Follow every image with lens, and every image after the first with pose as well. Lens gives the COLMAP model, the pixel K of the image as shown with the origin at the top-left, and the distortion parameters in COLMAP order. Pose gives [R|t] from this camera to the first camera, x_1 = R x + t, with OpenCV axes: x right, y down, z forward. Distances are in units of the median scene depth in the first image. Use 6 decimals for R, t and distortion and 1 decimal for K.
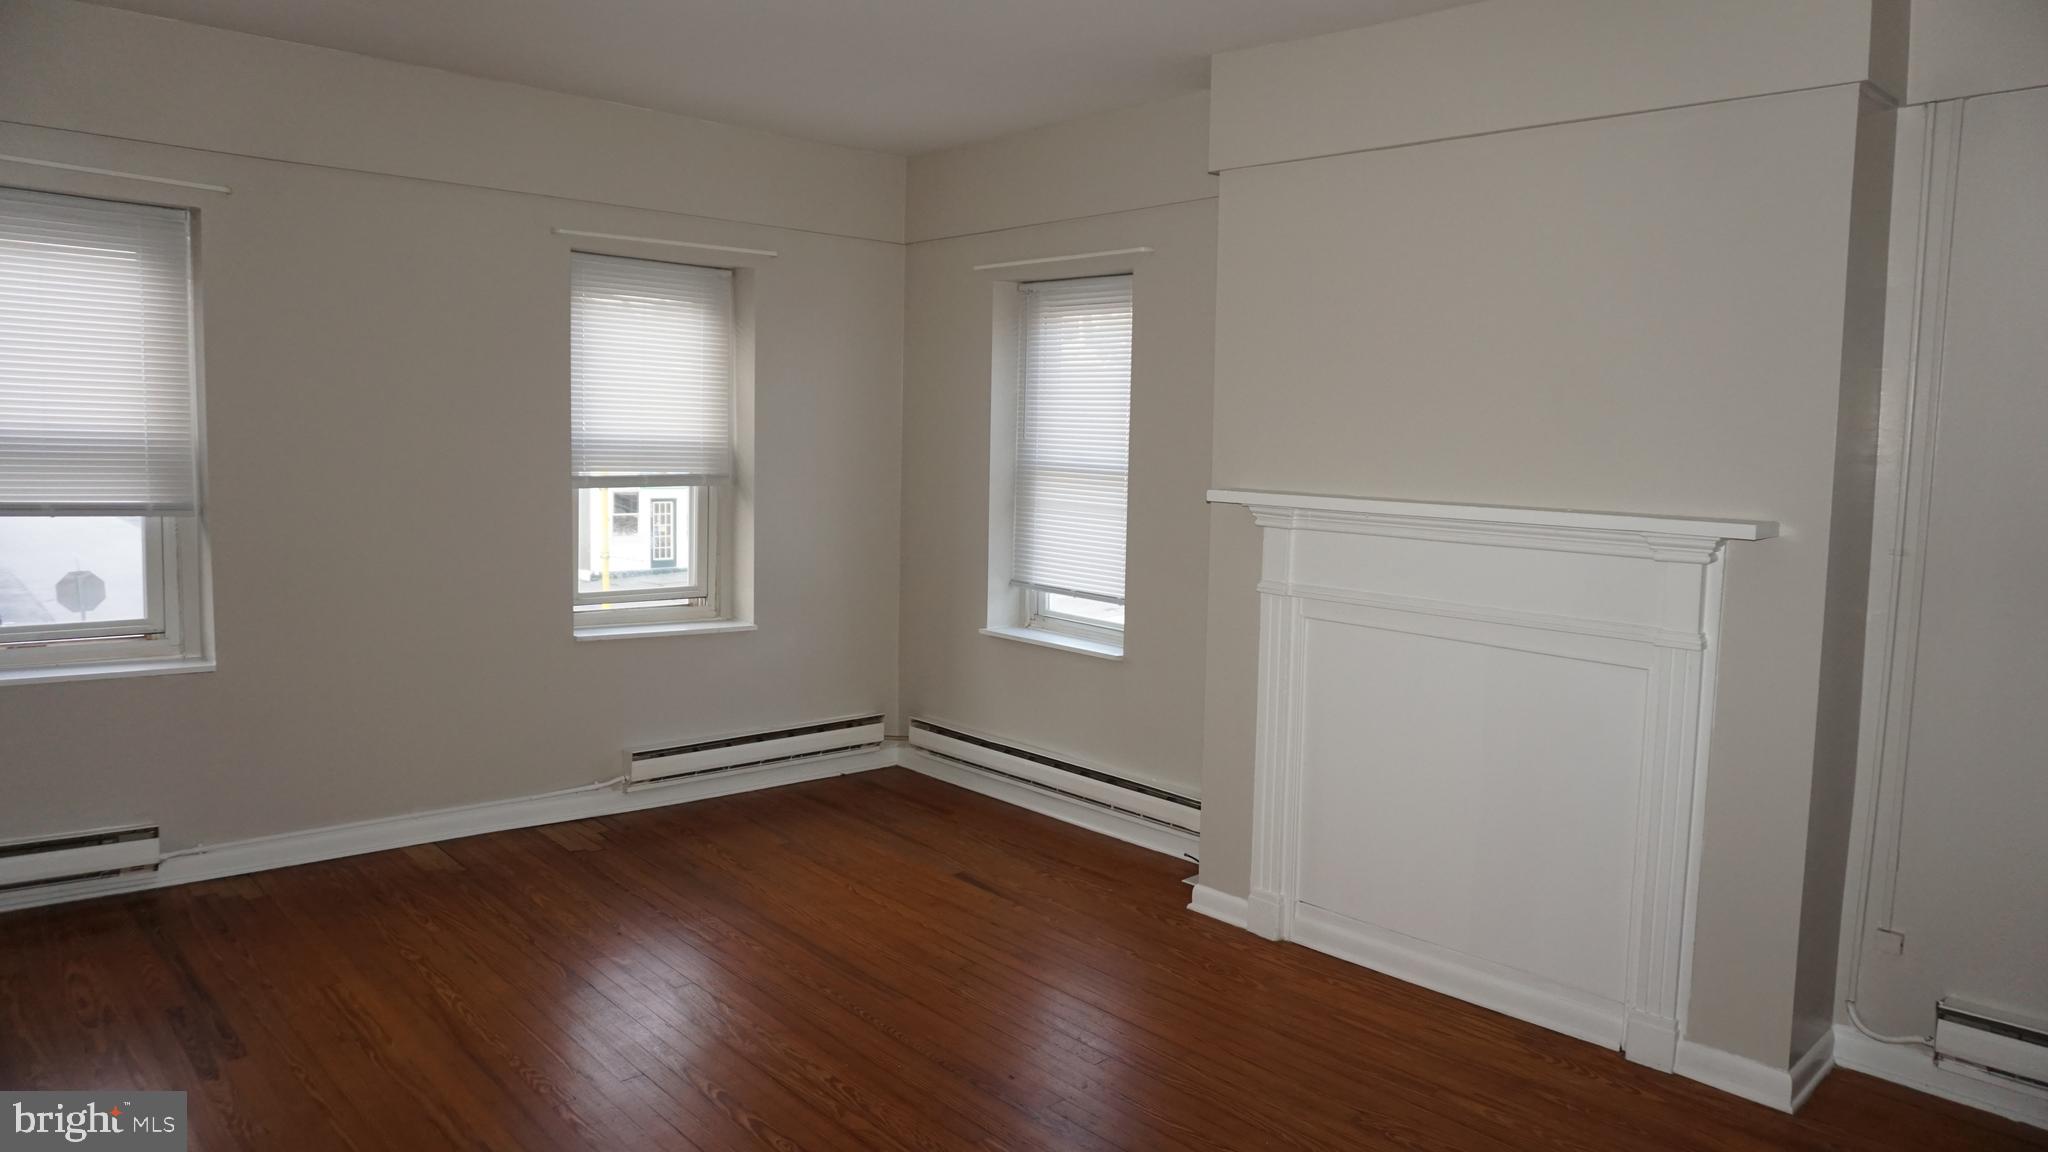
lens RADIAL K [[1356.6, 0, 1024.0], [0, 1356.6, 576.0], [0, 0, 1]] dist [-0.069773, 0.042213]
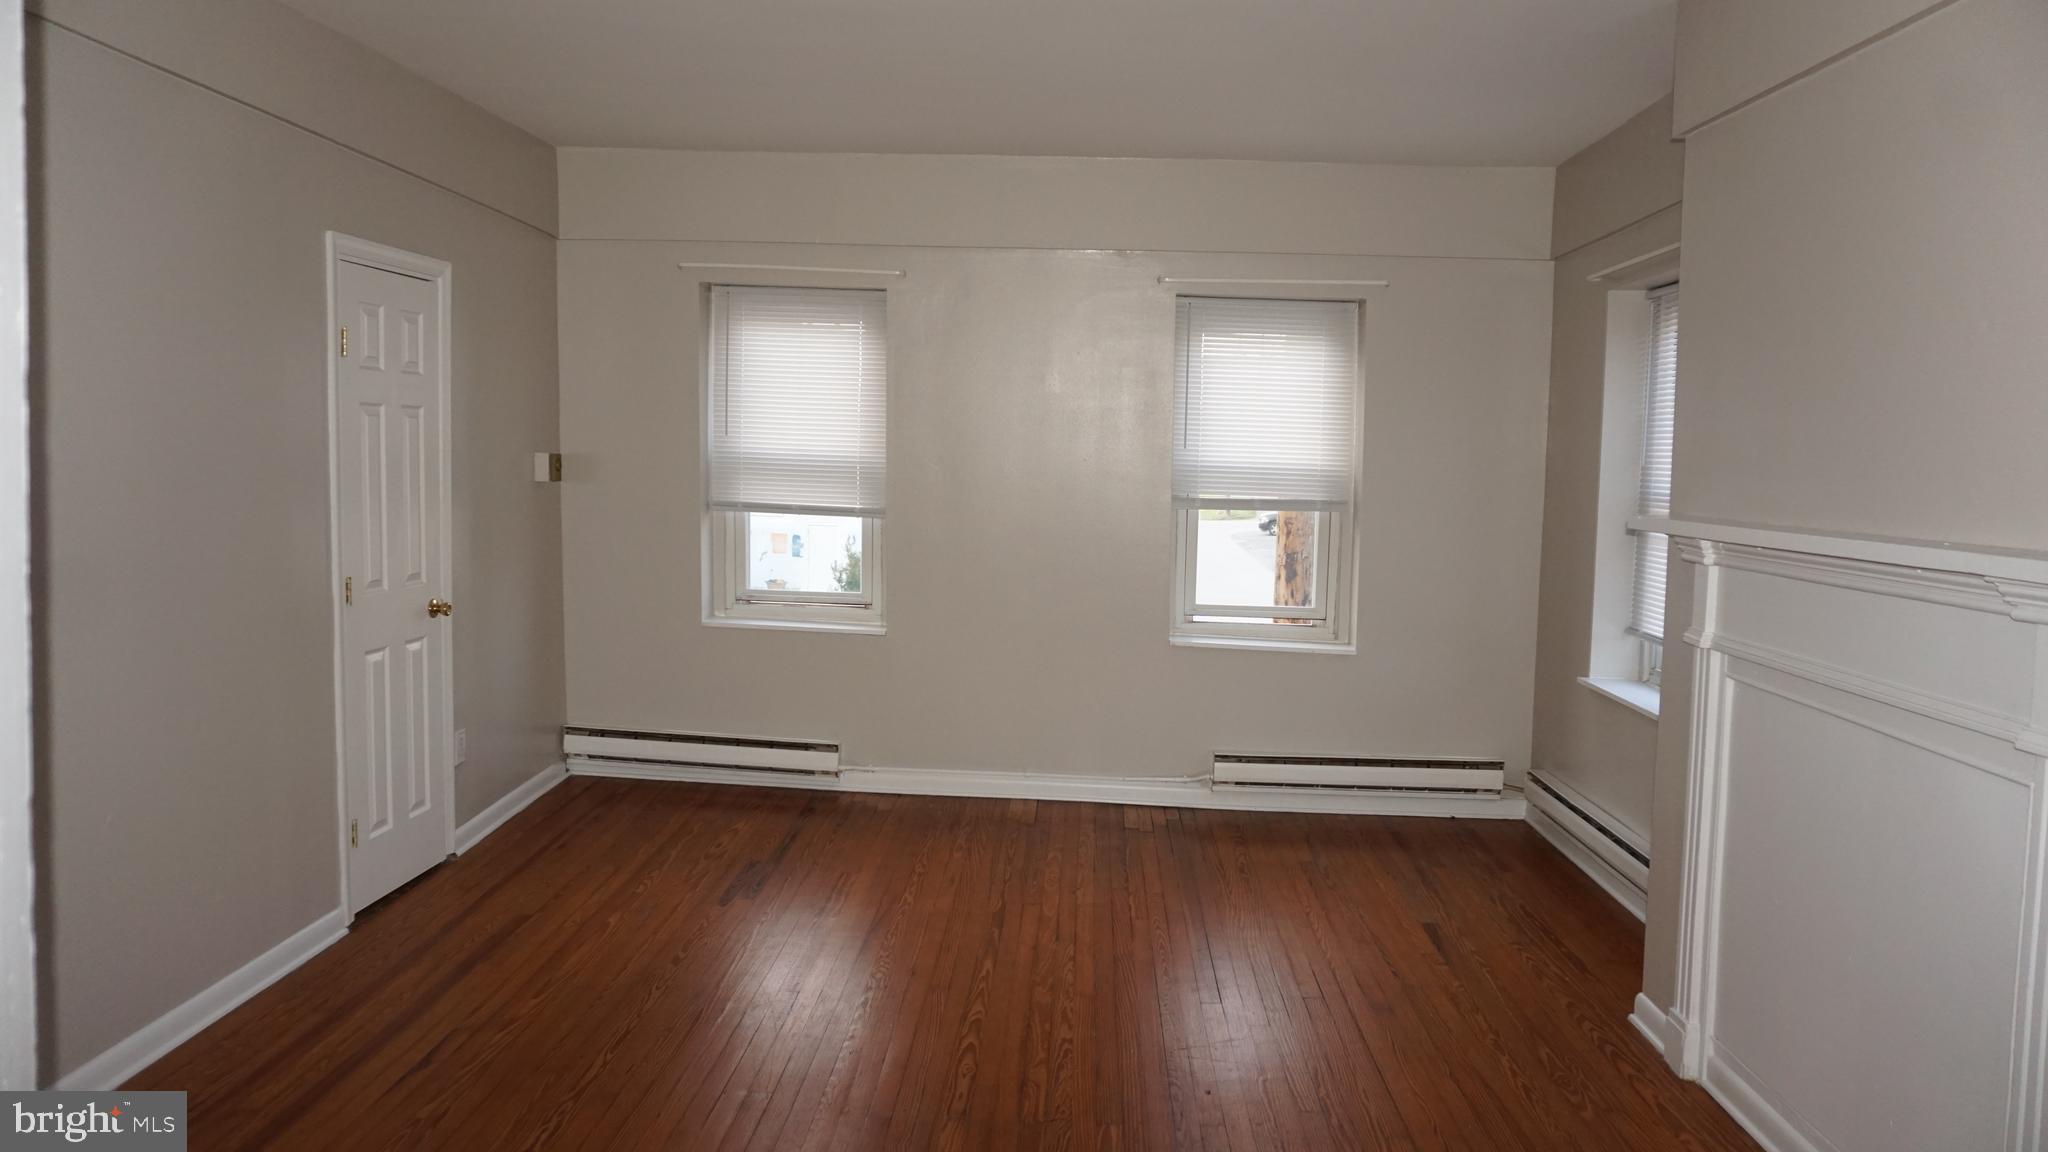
lens RADIAL K [[1356.6, 0, 1024.0], [0, 1356.6, 576.0], [0, 0, 1]] dist [-0.069773, 0.042213]
pose [[0.702654, 0.053970, -0.709481, 0.403854], [-0.081138, 0.996693, -0.004539, 0.006933], [0.706890, 0.060755, 0.704709, 0.130238]]
